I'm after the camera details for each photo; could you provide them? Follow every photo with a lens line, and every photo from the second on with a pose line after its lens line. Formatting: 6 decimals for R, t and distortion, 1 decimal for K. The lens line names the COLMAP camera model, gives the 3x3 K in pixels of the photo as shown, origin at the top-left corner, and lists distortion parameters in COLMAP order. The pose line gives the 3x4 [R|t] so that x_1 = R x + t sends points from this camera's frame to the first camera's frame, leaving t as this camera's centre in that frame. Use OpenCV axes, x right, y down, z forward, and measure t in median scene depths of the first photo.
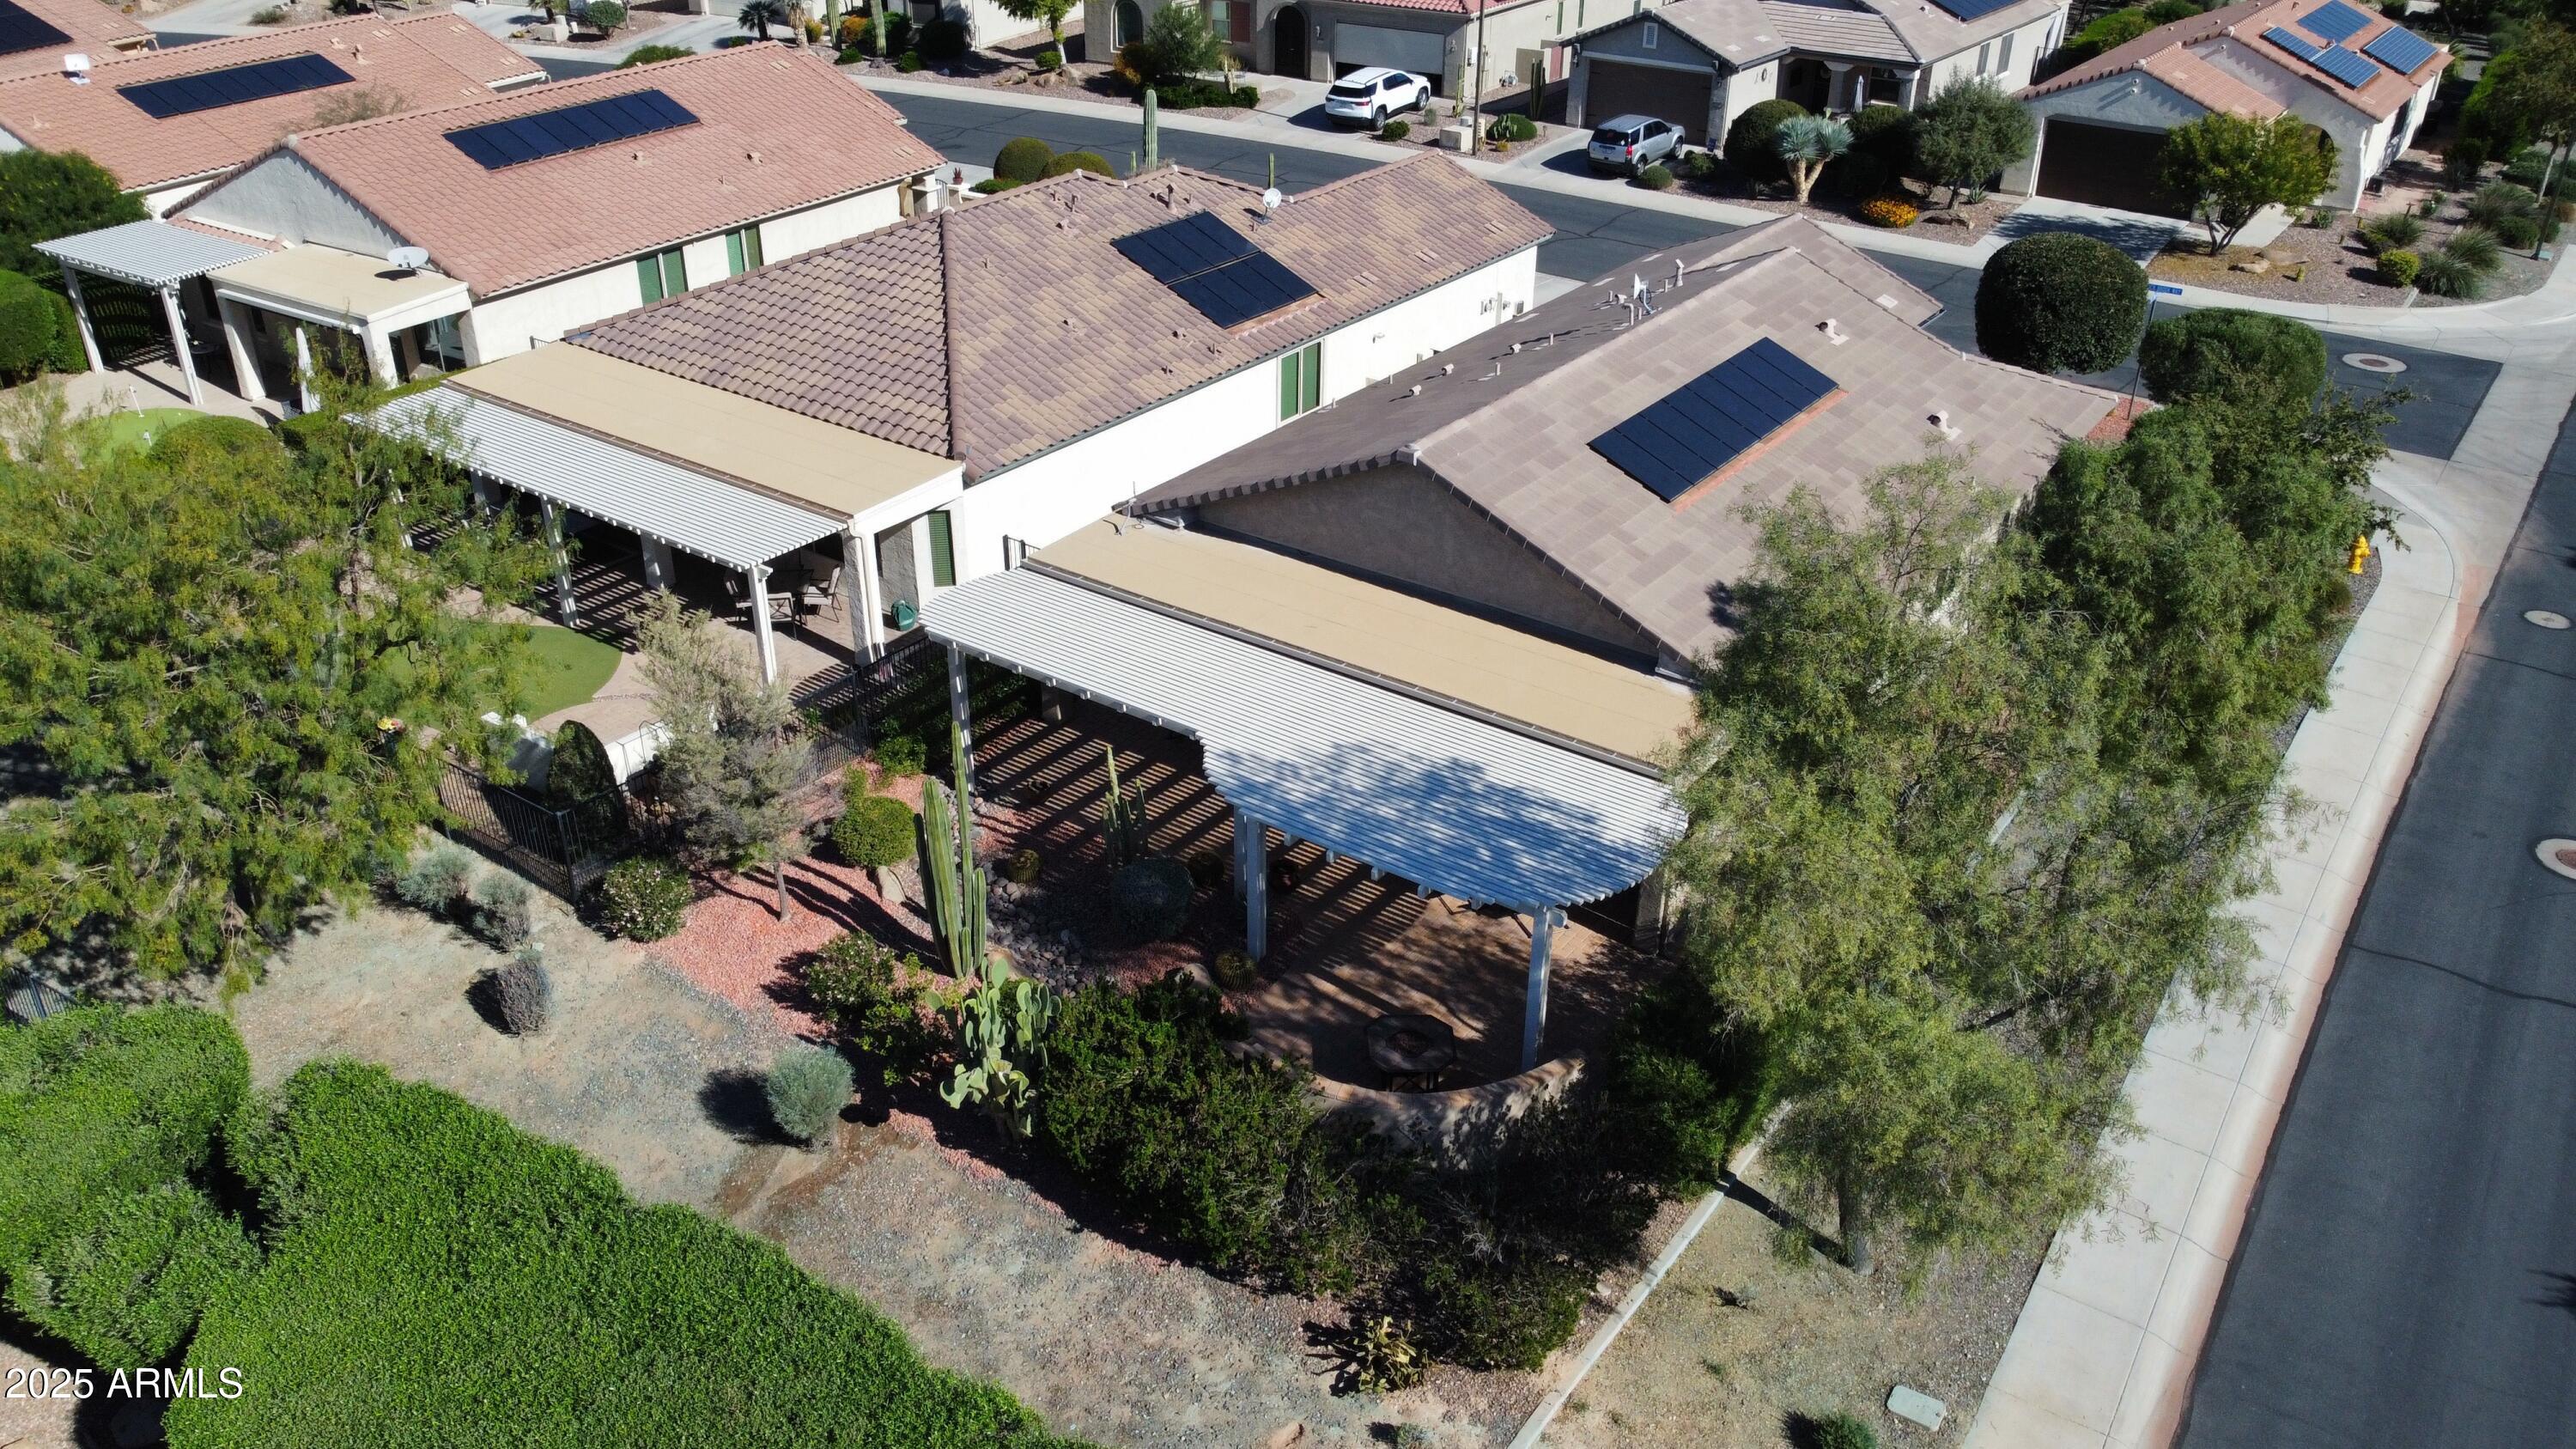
lens RADIAL K [[1952.7, 0, 1283.7], [0, 1952.7, 727.0], [0, 0, 1]] dist [-0.006726, 0.003611]
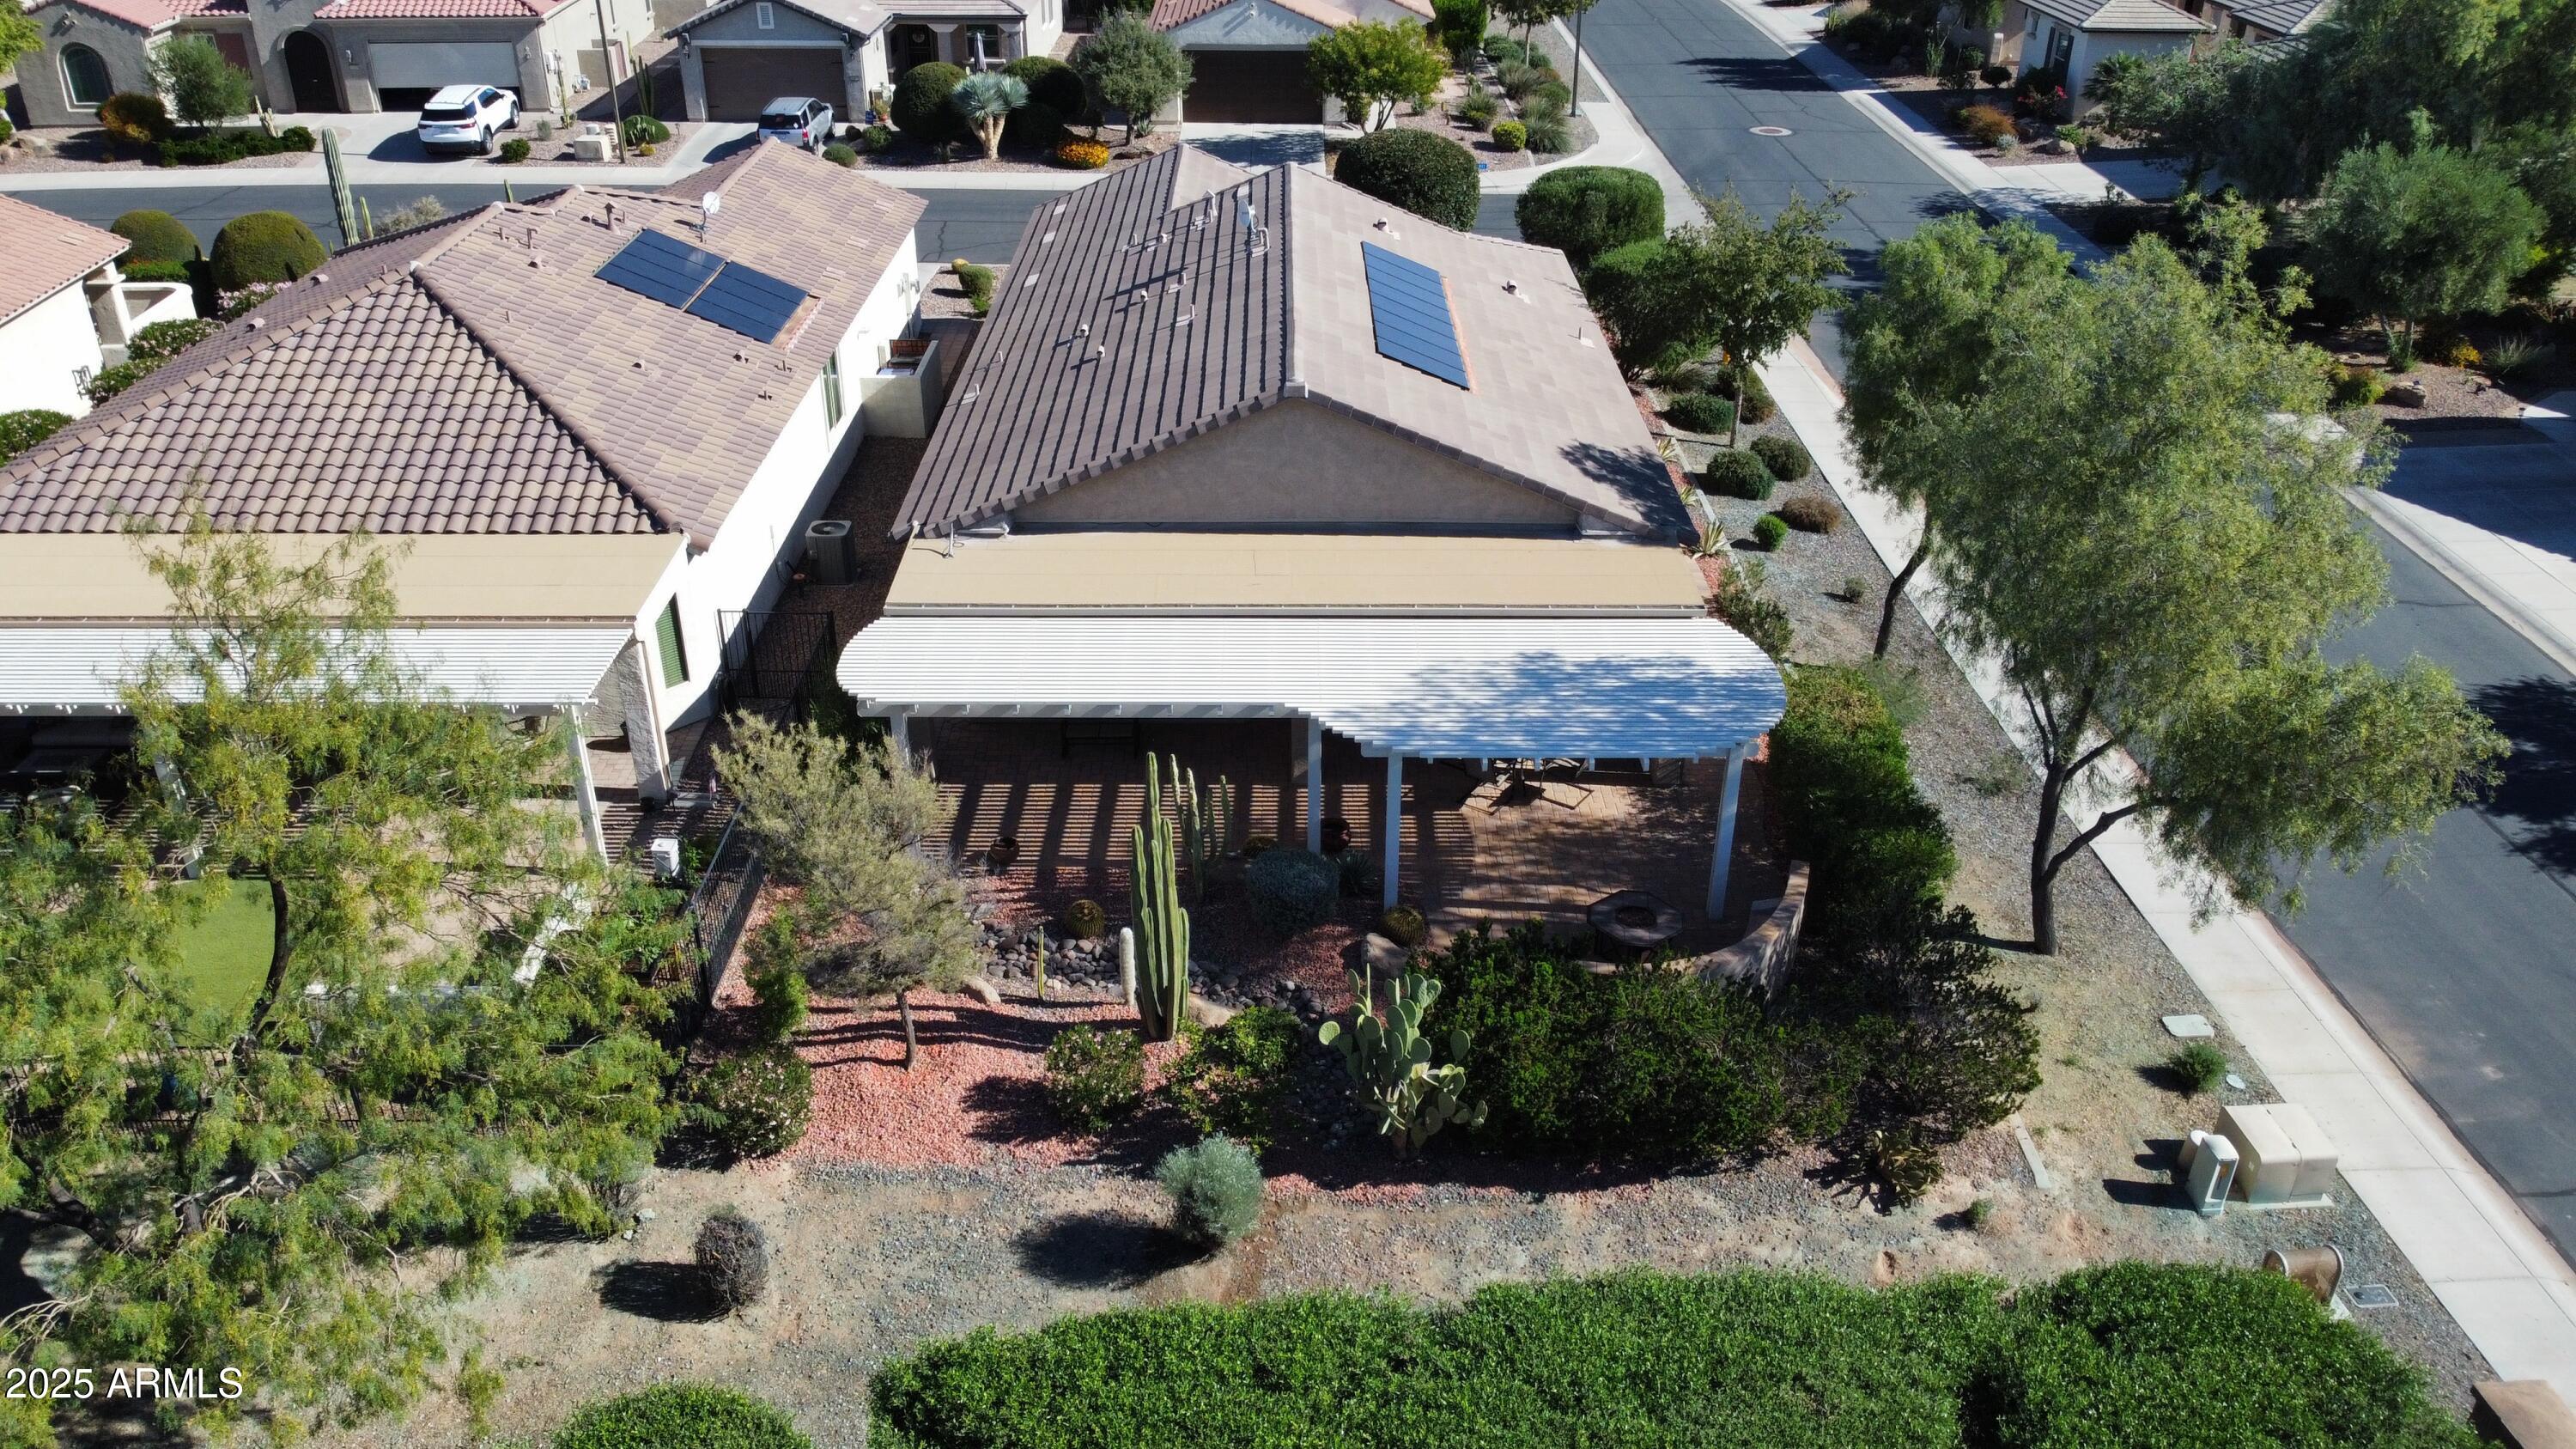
lens RADIAL K [[1952.7, 0, 1286.7], [0, 1952.7, 725.1], [0, 0, 1]] dist [-0.006726, 0.003611]
pose [[0.807544, -0.287080, 0.515226, -0.233966], [0.287331, 0.954365, 0.081415, -0.028337], [-0.515086, 0.082295, 0.853179, 0.086036]]
